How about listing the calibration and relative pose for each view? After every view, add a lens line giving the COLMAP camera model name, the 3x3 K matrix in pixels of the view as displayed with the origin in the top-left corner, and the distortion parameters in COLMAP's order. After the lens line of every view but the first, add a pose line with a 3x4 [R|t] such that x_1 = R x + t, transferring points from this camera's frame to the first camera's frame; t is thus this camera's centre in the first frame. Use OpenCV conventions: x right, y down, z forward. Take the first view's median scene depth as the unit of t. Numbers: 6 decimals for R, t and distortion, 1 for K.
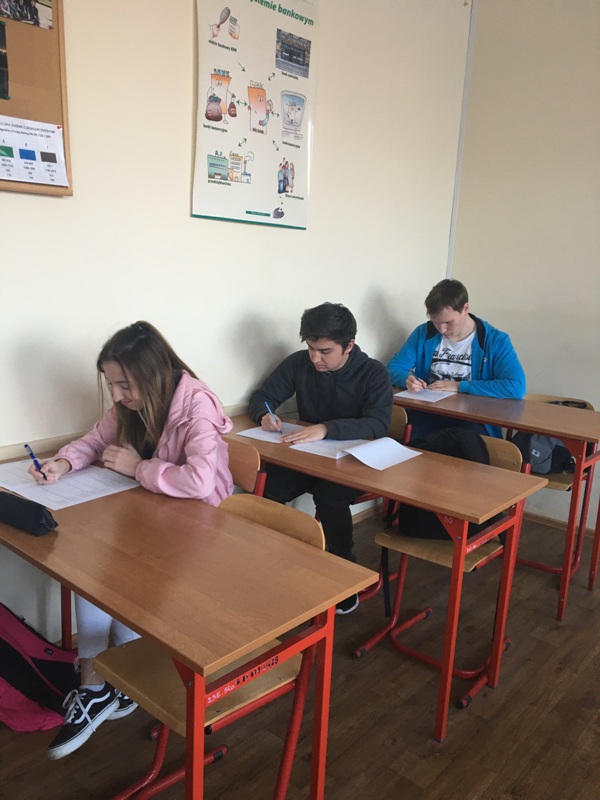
lens RADIAL K [[669.4, 0, 297.7], [0, 669.4, 403.4], [0, 0, 1]] dist [-0.002668, -0.007875]
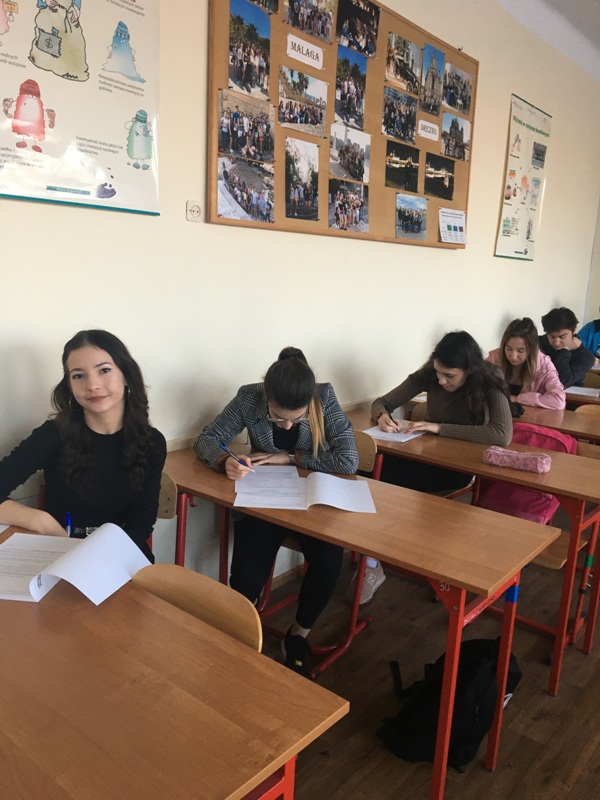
lens RADIAL K [[669.4, 0, 301.6], [0, 669.4, 397.8], [0, 0, 1]] dist [-0.002668, -0.007875]
pose [[0.998990, -0.005567, 0.044591, -0.691124], [0.005852, 0.999963, -0.006276, 0.080785], [-0.044554, 0.006531, 0.998986, -0.630018]]
